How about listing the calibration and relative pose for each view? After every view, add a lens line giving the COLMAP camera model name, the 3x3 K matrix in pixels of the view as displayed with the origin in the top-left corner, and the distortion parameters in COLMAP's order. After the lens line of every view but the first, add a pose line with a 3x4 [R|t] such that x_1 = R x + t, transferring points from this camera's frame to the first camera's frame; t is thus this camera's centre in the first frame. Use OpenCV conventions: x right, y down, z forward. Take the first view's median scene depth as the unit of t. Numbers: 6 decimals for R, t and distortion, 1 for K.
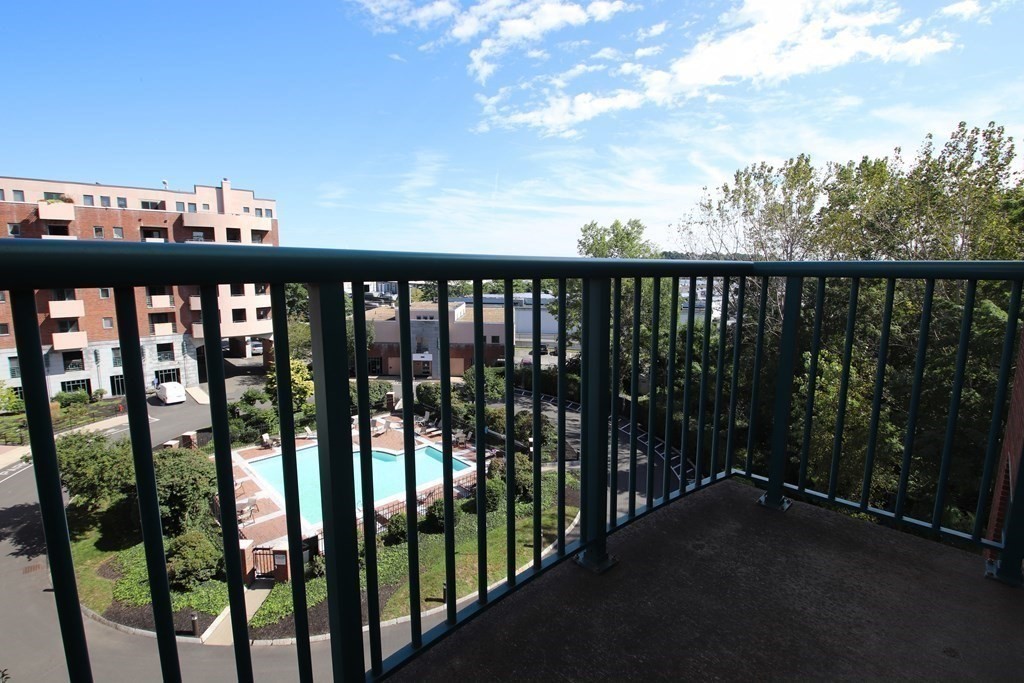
lens RADIAL K [[477.7, 0, 512.0], [0, 477.7, 341.5], [0, 0, 1]] dist [0.039256, -0.047222]
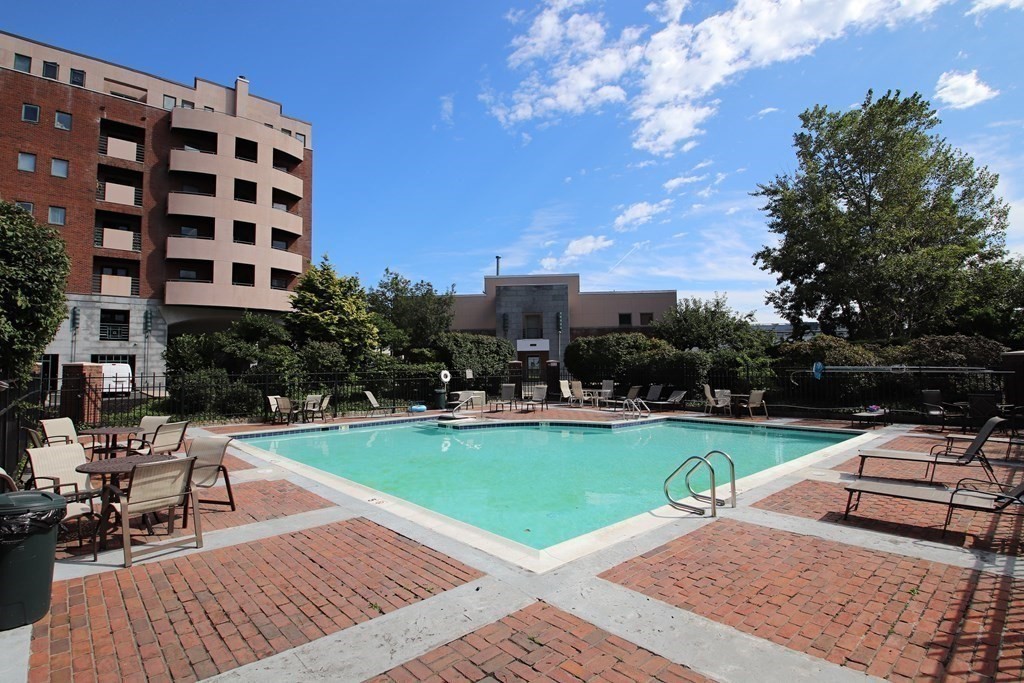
lens RADIAL K [[493.3, 0, 512.0], [0, 493.3, 341.5], [0, 0, 1]] dist [0.000456, -0.016429]
pose [[0.999552, -0.024100, -0.017744, -0.224234], [0.019898, 0.978035, -0.207488, 0.176897], [0.022355, 0.207042, 0.978077, 0.430093]]
